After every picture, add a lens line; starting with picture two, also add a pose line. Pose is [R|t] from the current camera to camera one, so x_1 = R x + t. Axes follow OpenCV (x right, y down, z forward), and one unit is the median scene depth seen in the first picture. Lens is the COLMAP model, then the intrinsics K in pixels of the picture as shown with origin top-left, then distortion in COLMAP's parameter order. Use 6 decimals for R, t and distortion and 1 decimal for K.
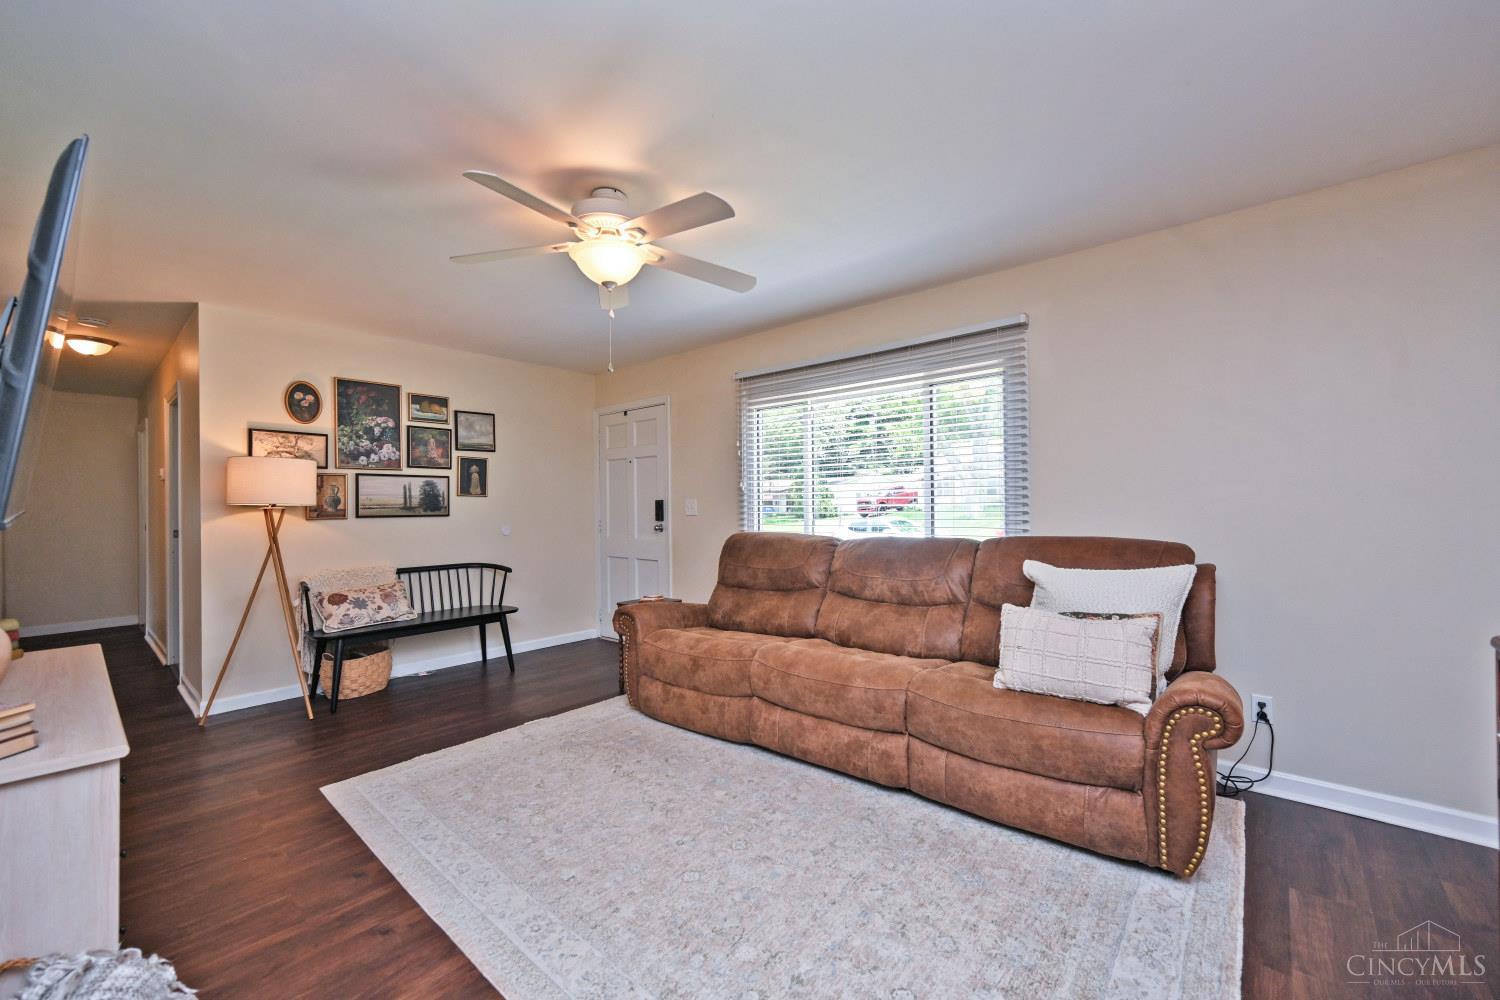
lens RADIAL K [[598.6, 0, 755.2], [0, 598.6, 505.1], [0, 0, 1]] dist [0.000202, -0.000230]
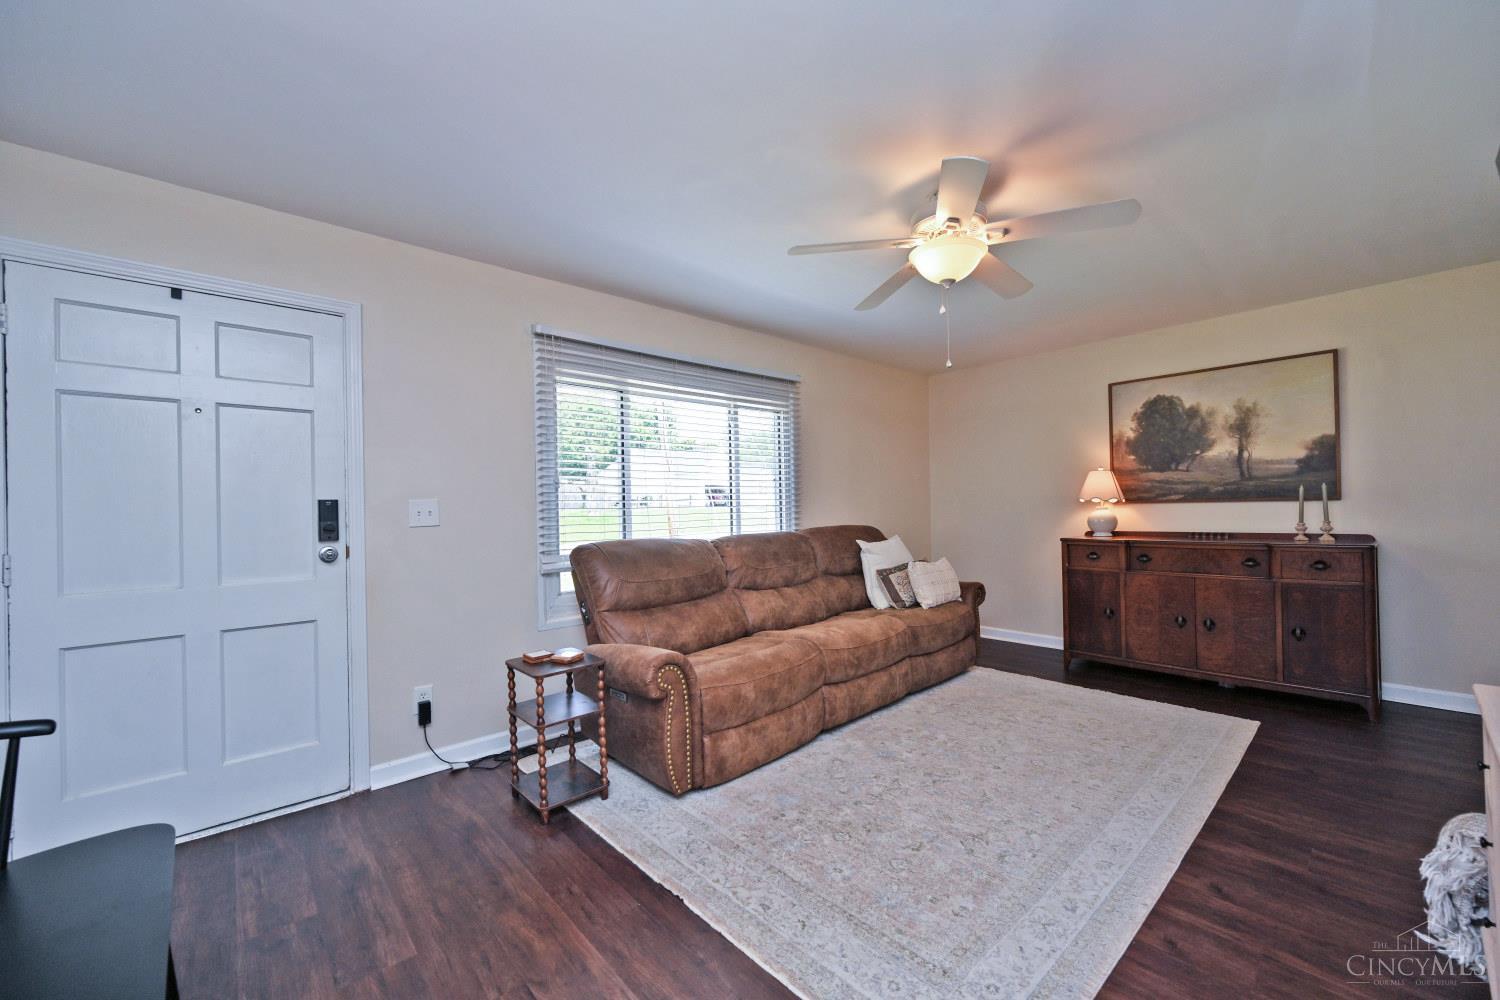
lens RADIAL K [[588.5, 0, 754.8], [0, 588.5, 506.8], [0, 0, 1]] dist [0.000144, 0.000232]
pose [[0.124126, 0.010270, 0.992213, -0.726103], [0.018024, 0.999758, -0.012603, 0.012484], [-0.992103, 0.019448, 0.123911, 0.686787]]
